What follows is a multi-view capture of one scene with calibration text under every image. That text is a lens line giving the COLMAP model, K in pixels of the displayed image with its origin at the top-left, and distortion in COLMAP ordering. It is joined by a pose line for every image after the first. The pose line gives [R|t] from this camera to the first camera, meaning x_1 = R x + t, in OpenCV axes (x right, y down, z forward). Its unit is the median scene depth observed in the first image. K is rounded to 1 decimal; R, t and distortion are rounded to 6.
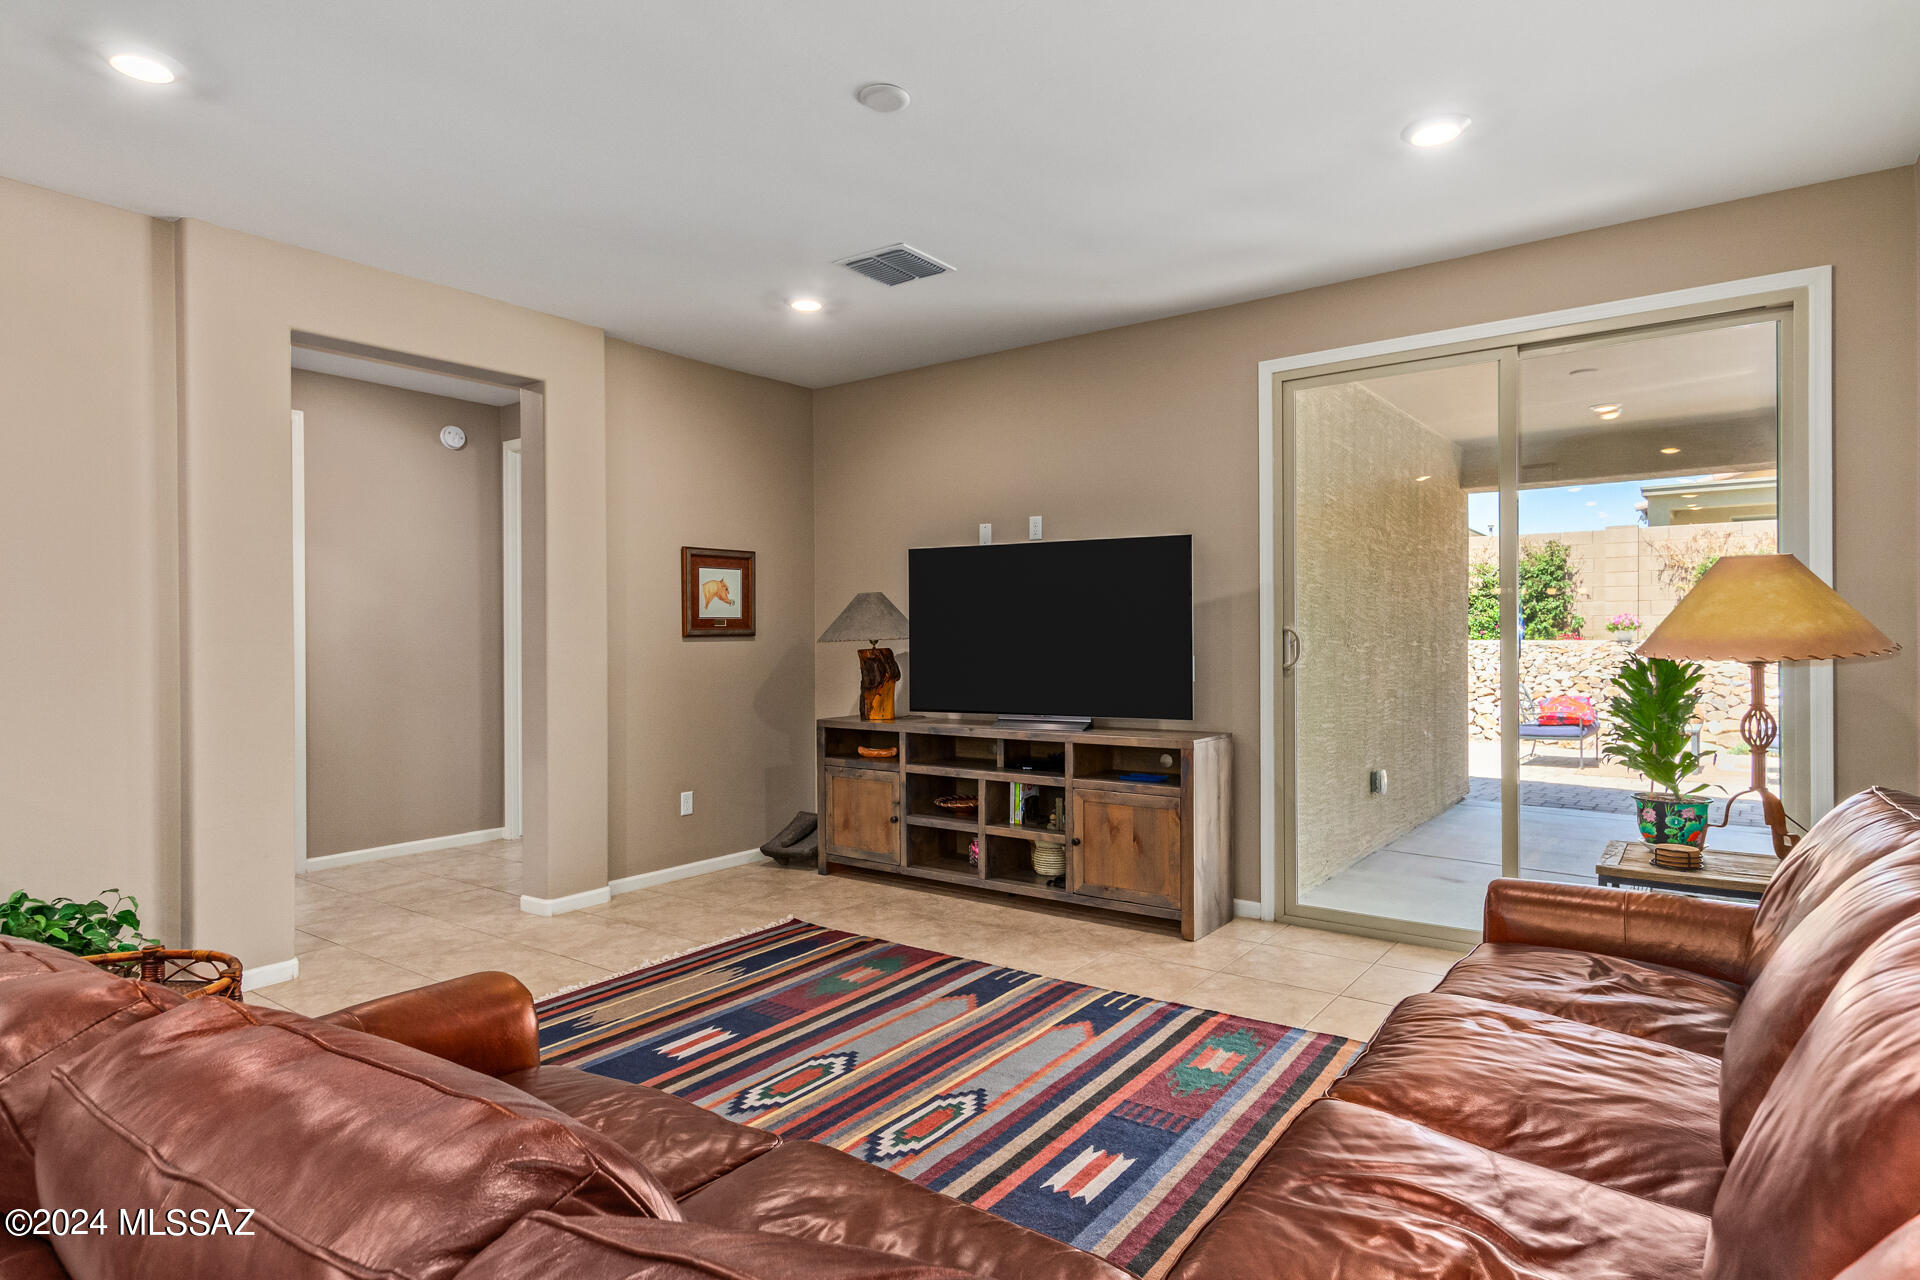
lens RADIAL K [[1028.7, 0, 952.8], [0, 1028.7, 637.4], [0, 0, 1]] dist [0.014671, 0.000932]
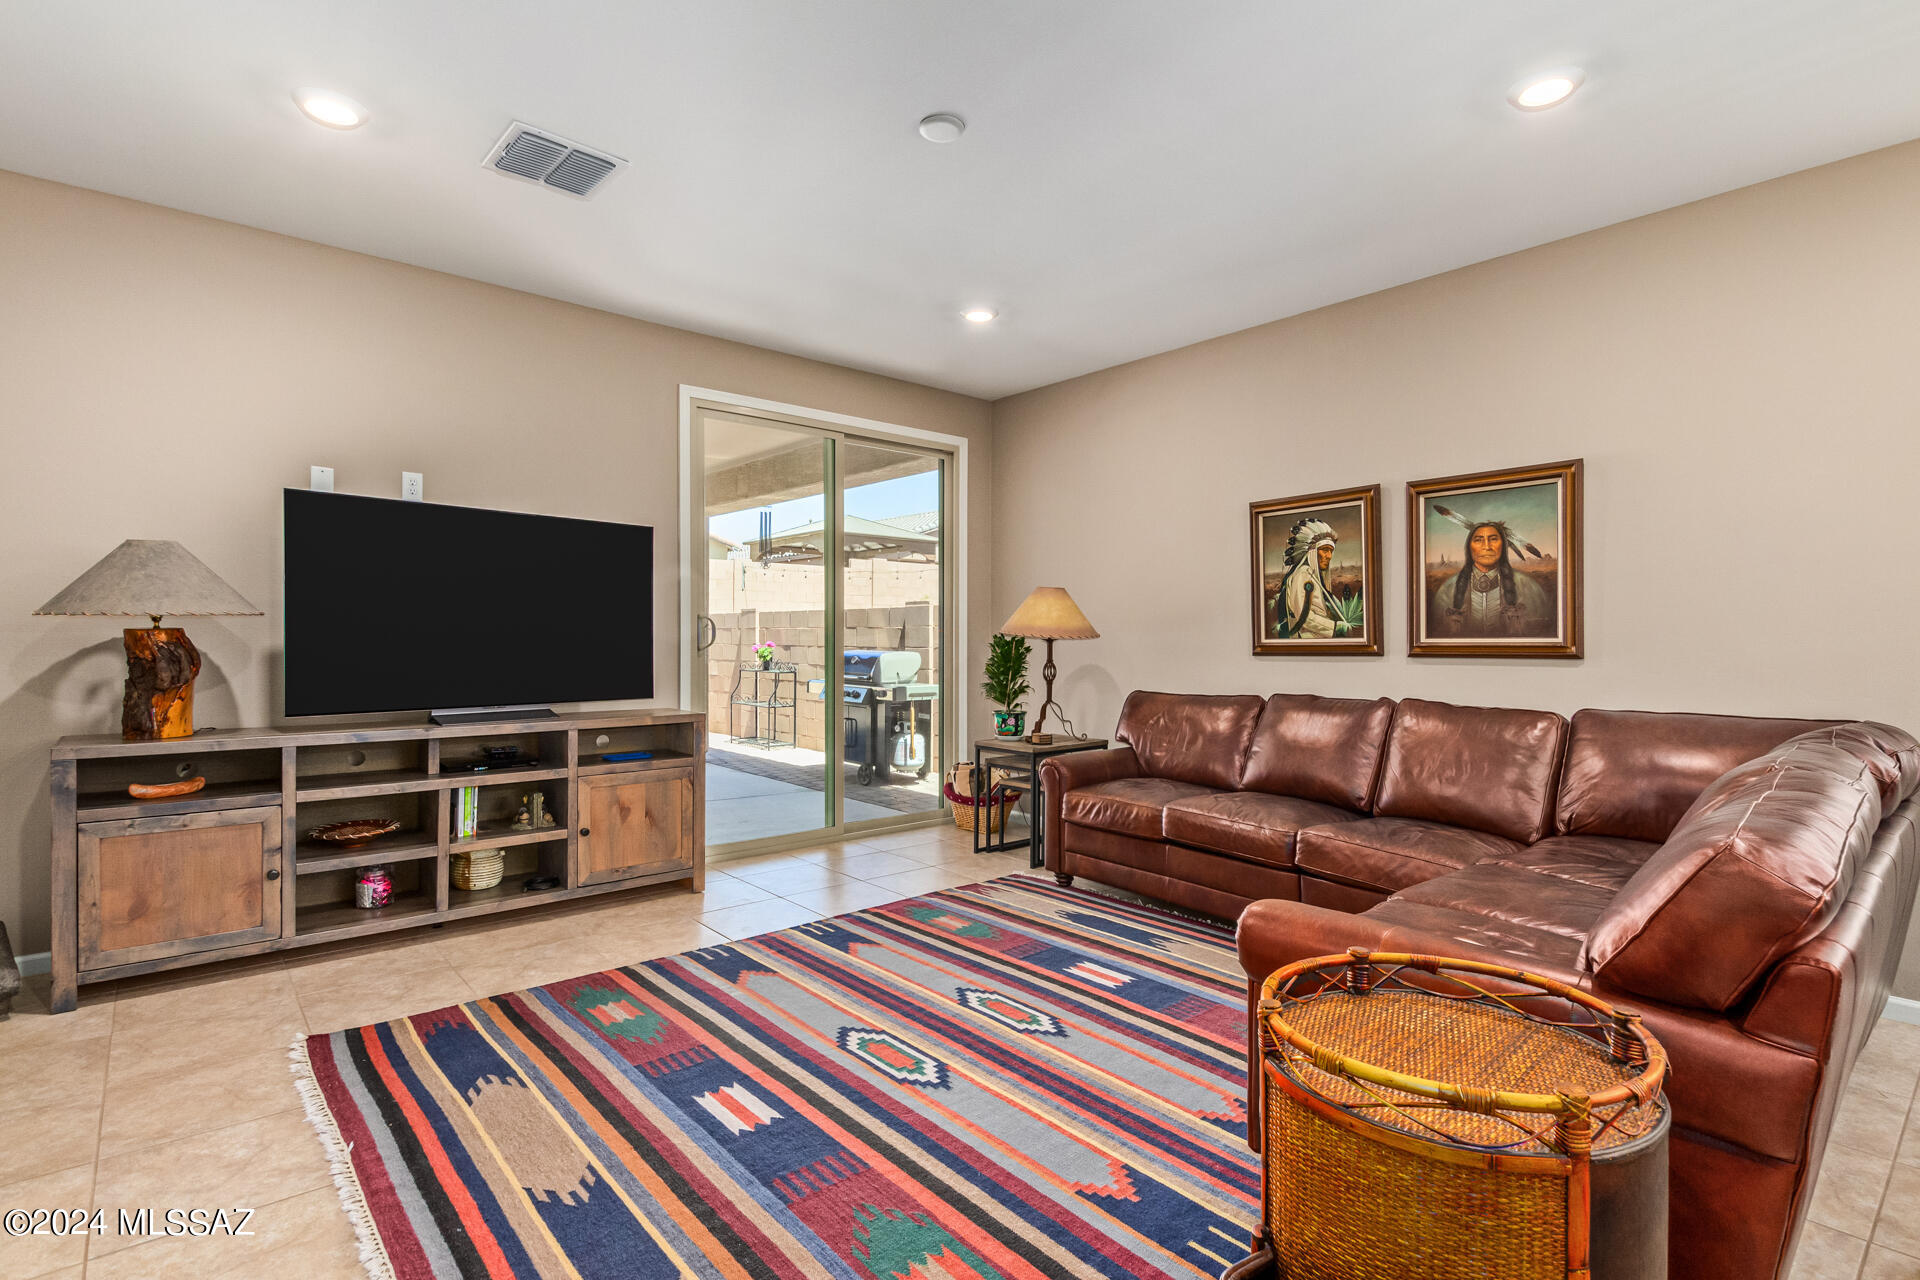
lens RADIAL K [[915.9, 0, 965.0], [0, 915.9, 639.2], [0, 0, 1]] dist [0.000158, 0.000177]
pose [[0.227467, 0.005309, 0.973771, -0.729645], [-0.007825, 0.999963, -0.003624, 0.022101], [-0.973754, -0.006795, 0.227500, 0.535057]]
